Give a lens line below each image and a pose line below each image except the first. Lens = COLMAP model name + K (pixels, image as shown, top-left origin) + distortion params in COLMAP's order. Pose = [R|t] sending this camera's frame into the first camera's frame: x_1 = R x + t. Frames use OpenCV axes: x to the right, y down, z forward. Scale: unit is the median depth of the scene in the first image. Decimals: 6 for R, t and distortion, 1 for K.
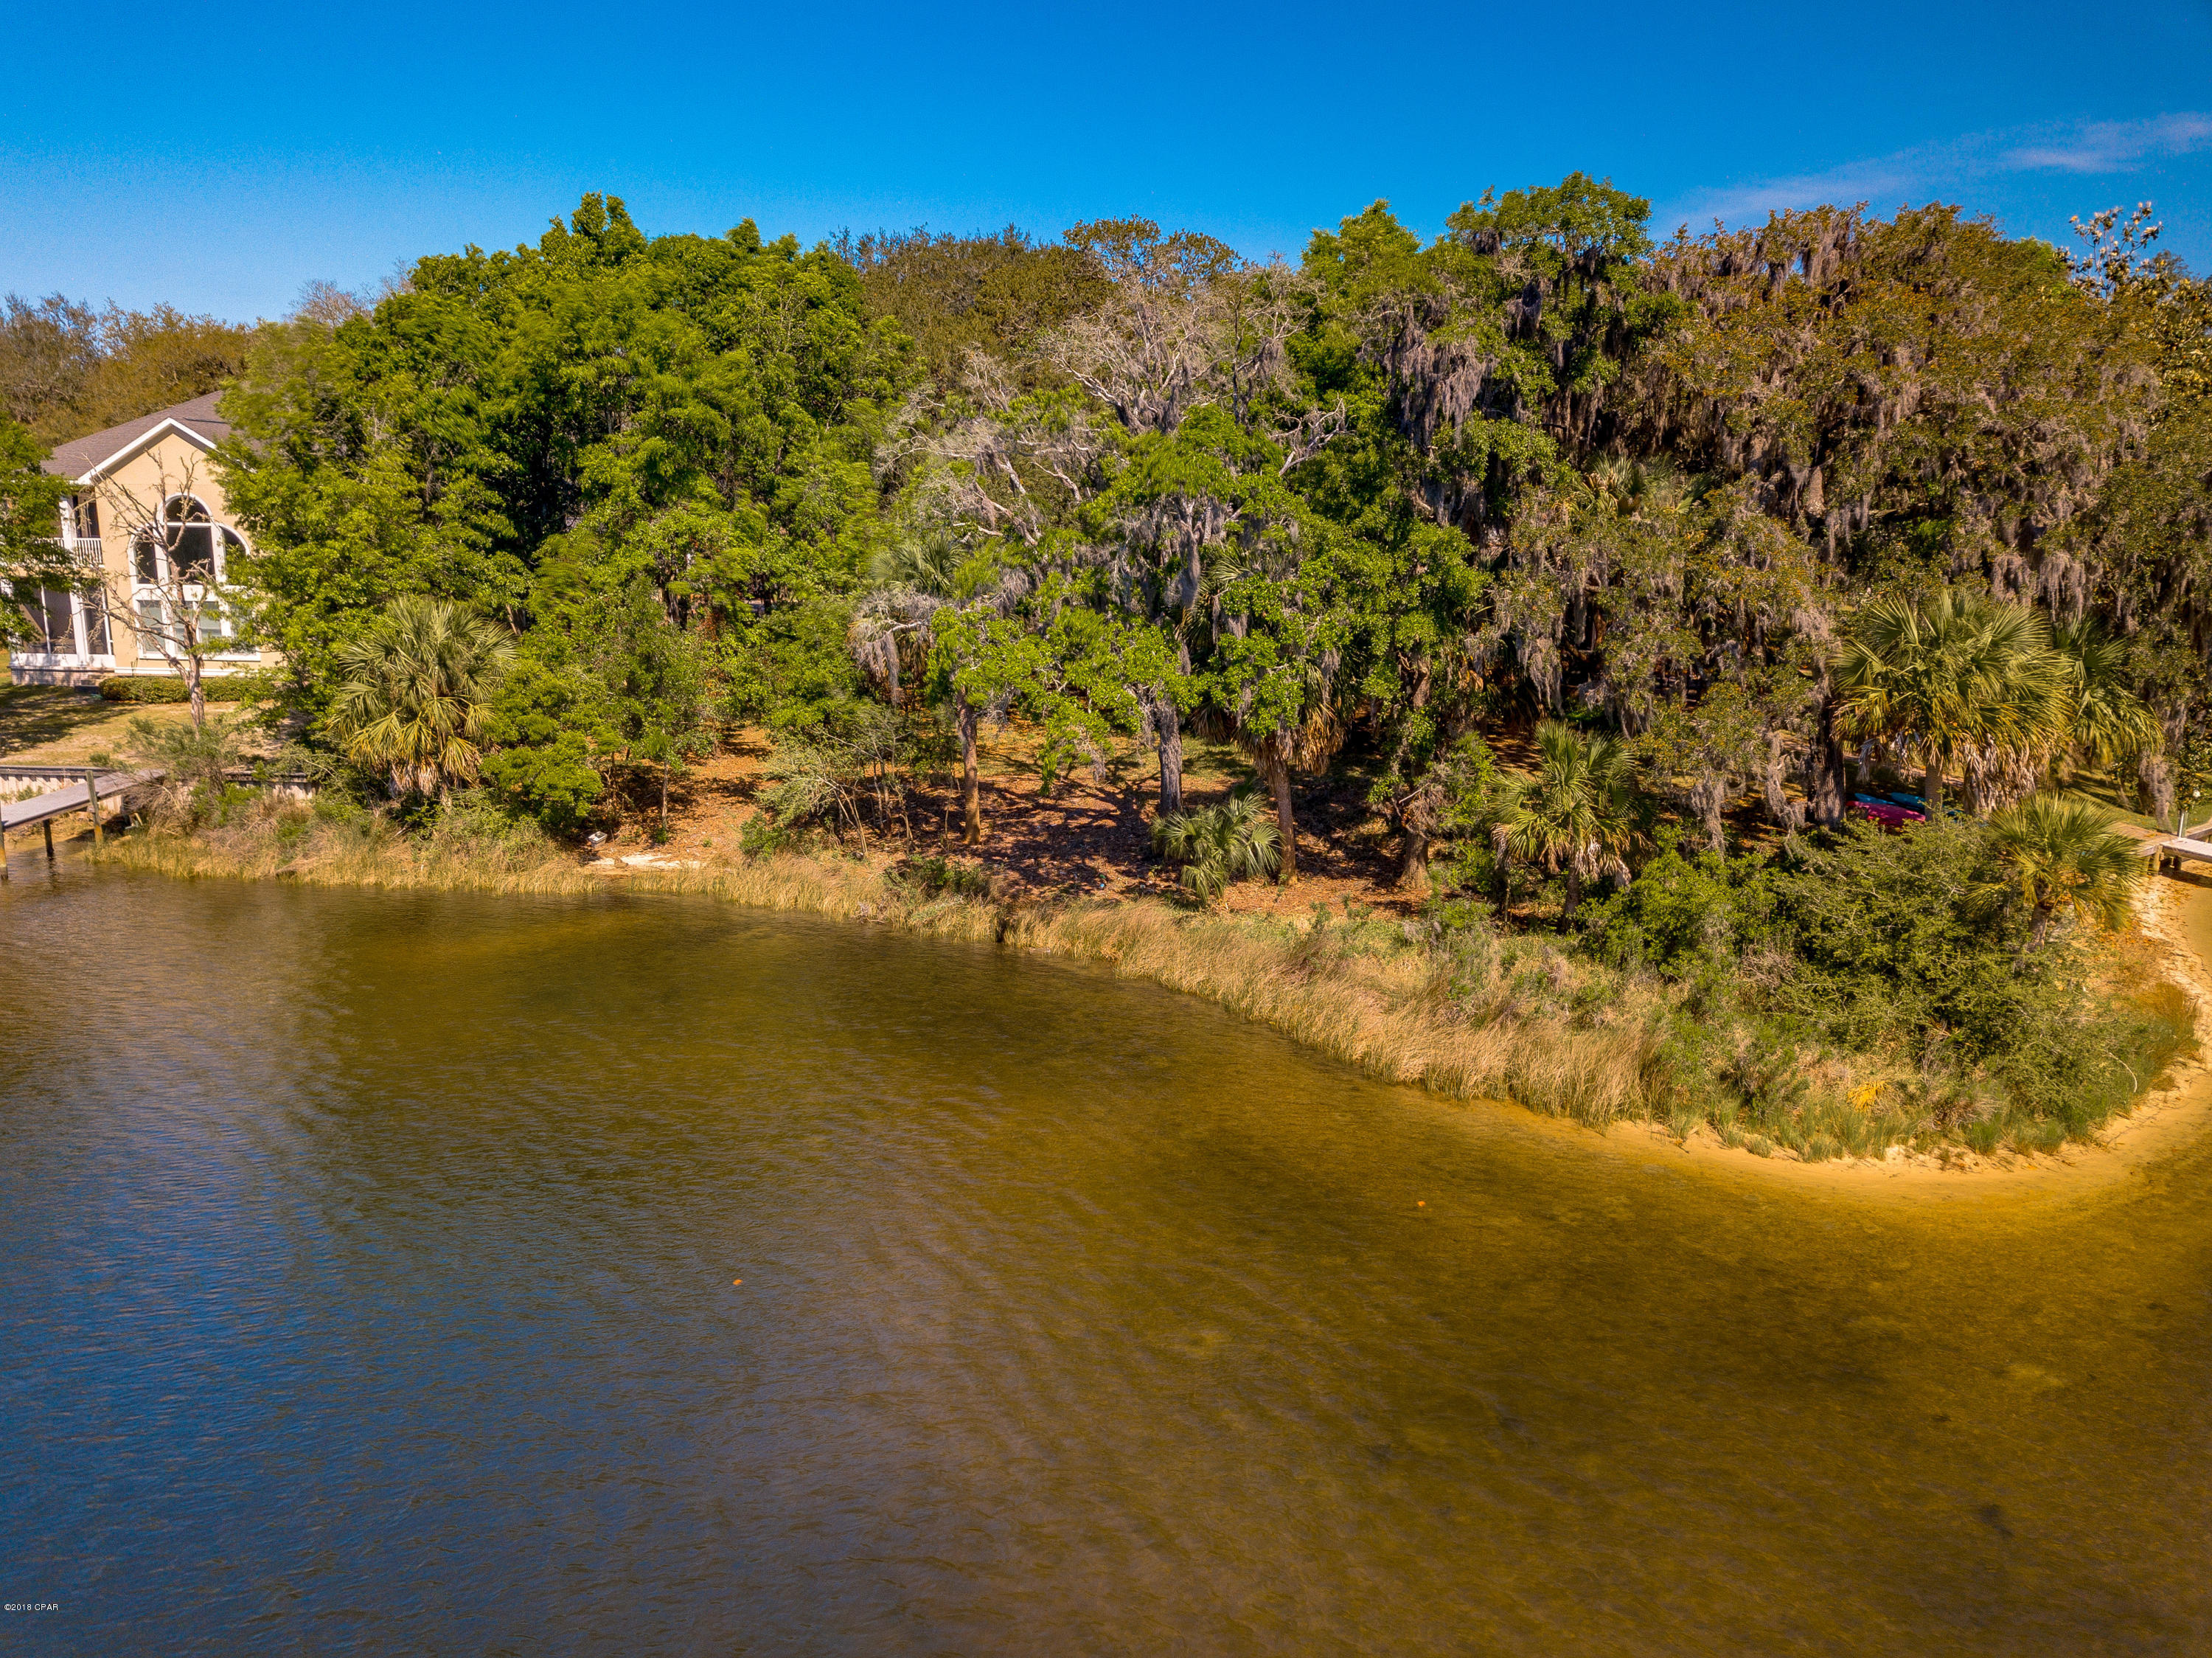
lens RADIAL K [[1725.6, 0, 1084.0], [0, 1725.6, 806.6], [0, 0, 1]] dist [0.031484, 0.000680]
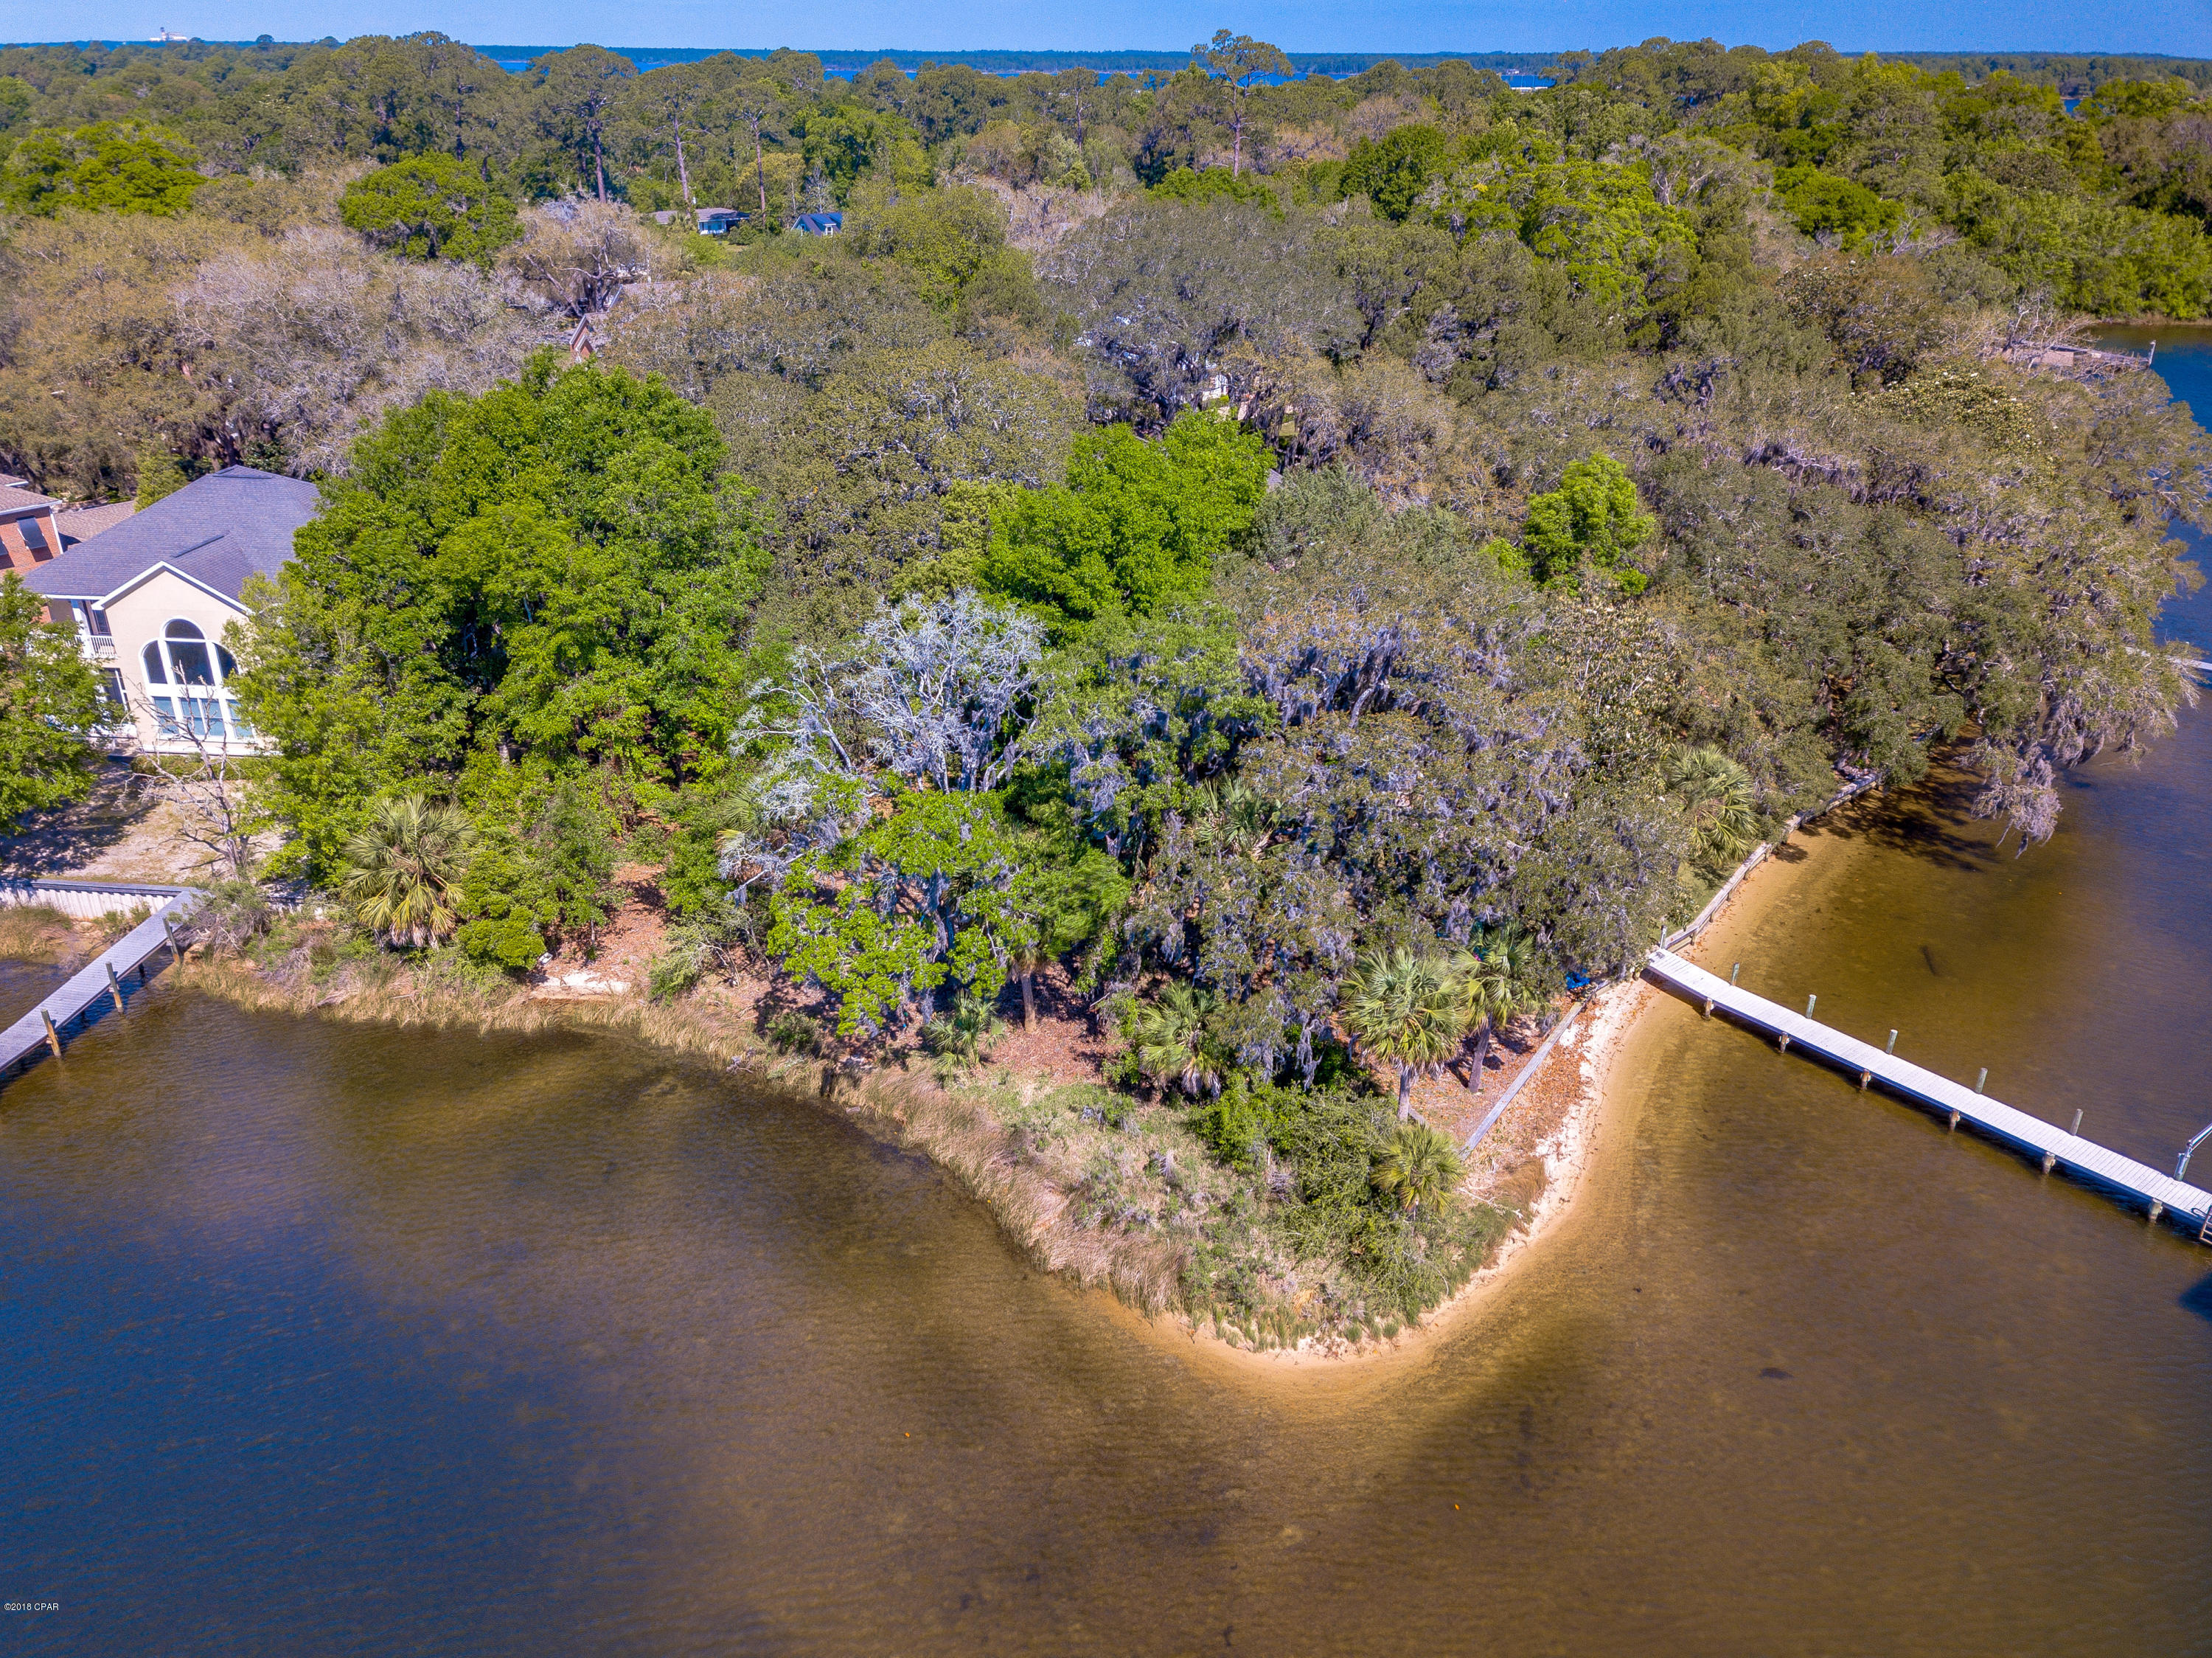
lens RADIAL K [[1702.1, 0, 1093.8], [0, 1702.1, 830.4], [0, 0, 1]] dist [0.030574, -0.003521]
pose [[0.999006, -0.015934, 0.041632, 0.129039], [0.005176, 0.969076, 0.246707, -0.530689], [-0.044275, -0.246246, 0.968195, -0.403169]]
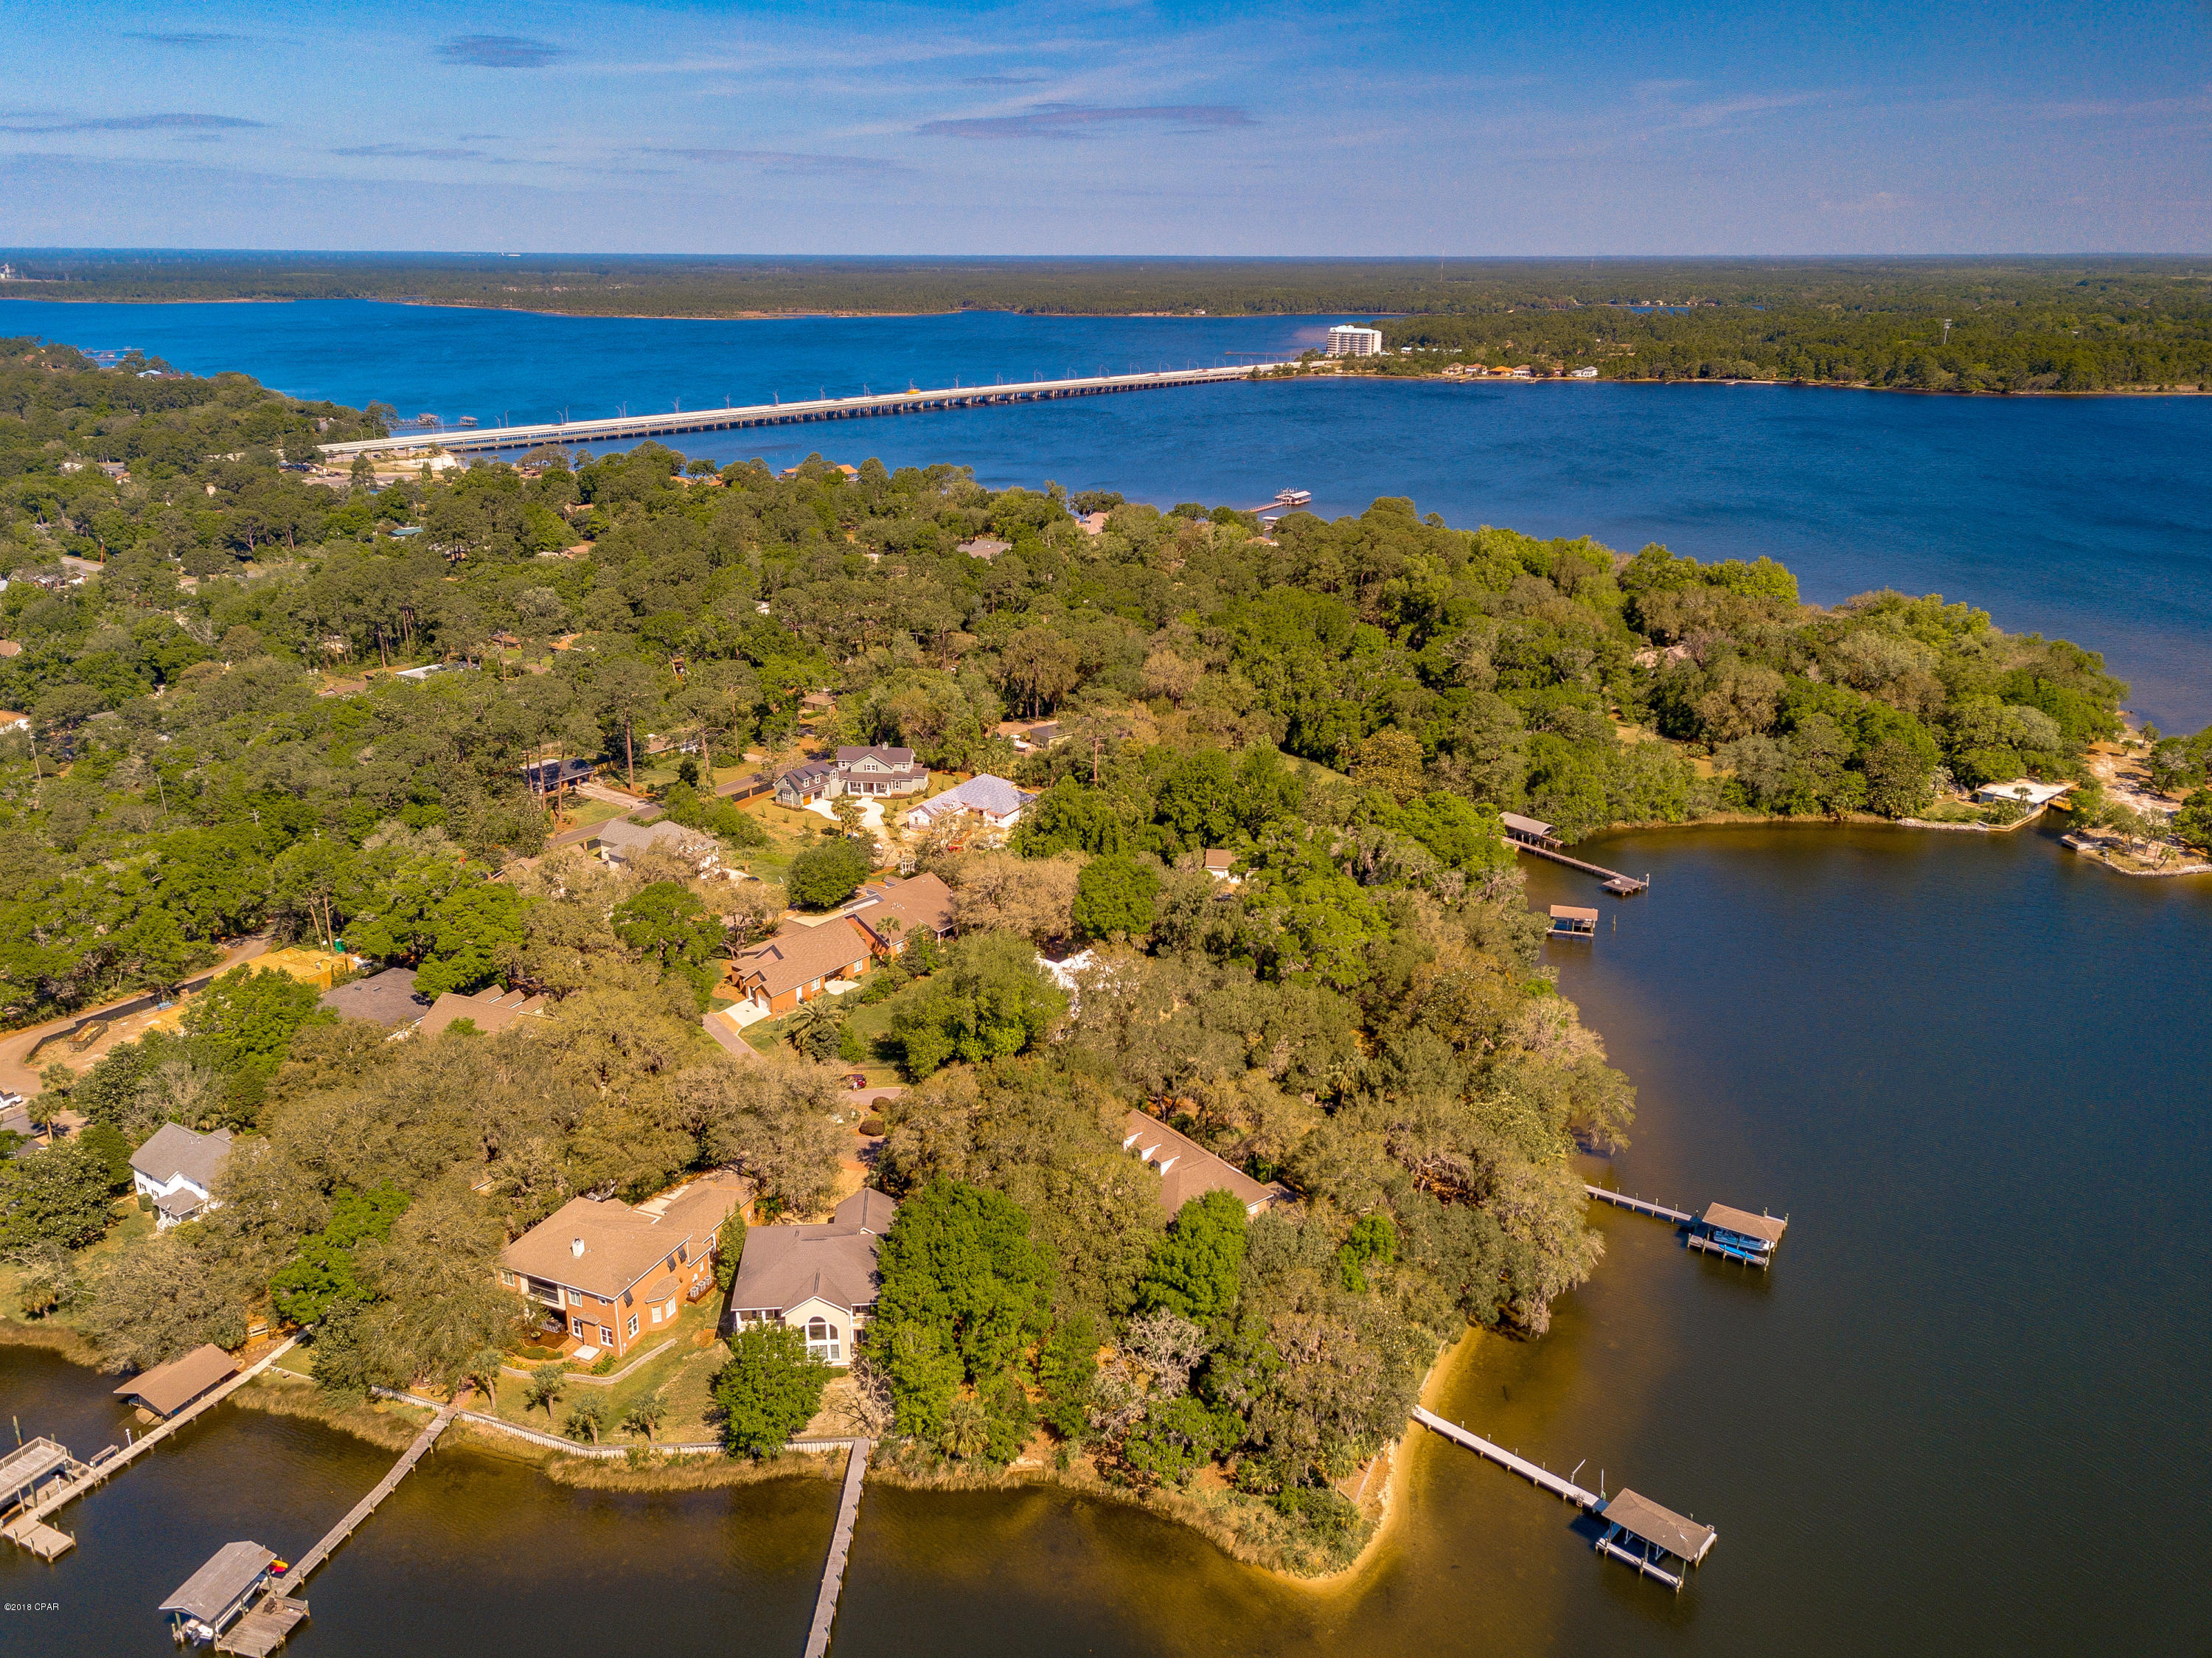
lens RADIAL K [[1702.1, 0, 1093.8], [0, 1702.1, 830.4], [0, 0, 1]] dist [0.030574, -0.003521]
pose [[0.977883, -0.072370, 0.196231, -0.911534], [0.041101, 0.986427, 0.158975, -2.355375], [-0.205073, -0.147394, 0.967585, -2.980846]]
